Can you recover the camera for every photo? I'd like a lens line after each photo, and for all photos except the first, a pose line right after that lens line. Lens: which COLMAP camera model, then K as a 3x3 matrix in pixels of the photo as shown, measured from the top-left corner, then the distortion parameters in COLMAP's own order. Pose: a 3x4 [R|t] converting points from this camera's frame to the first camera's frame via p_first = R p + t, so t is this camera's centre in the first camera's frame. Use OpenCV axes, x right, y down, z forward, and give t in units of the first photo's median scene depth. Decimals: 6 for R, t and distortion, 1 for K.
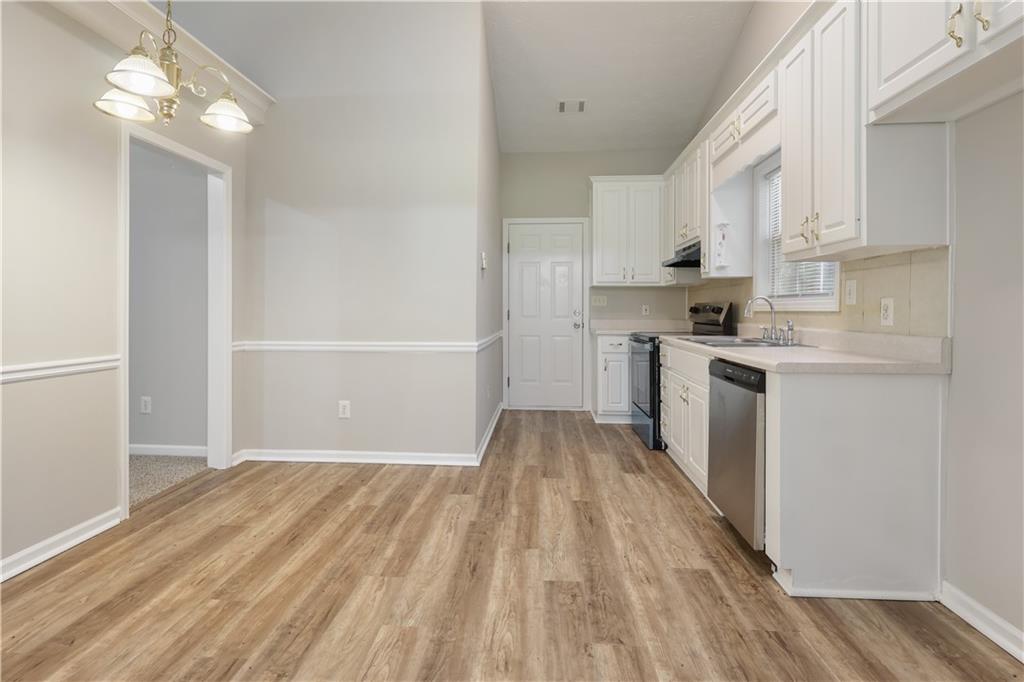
lens RADIAL K [[489.9, 0, 506.0], [0, 489.9, 311.5], [0, 0, 1]] dist [0.002394, -0.000116]
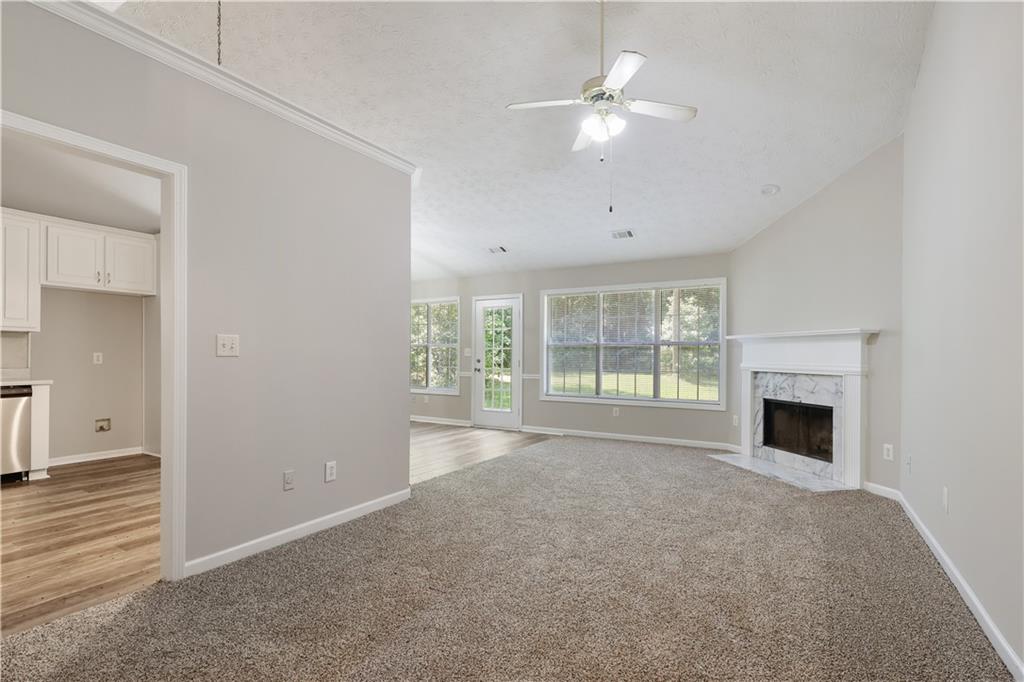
lens RADIAL K [[489.9, 0, 497.4], [0, 489.9, 356.7], [0, 0, 1]] dist [0.002394, -0.000116]
pose [[-0.885453, -0.008176, 0.464657, -2.243588], [-0.006690, 0.999966, 0.004846, -0.027961], [-0.464680, 0.001183, -0.885478, 1.931048]]
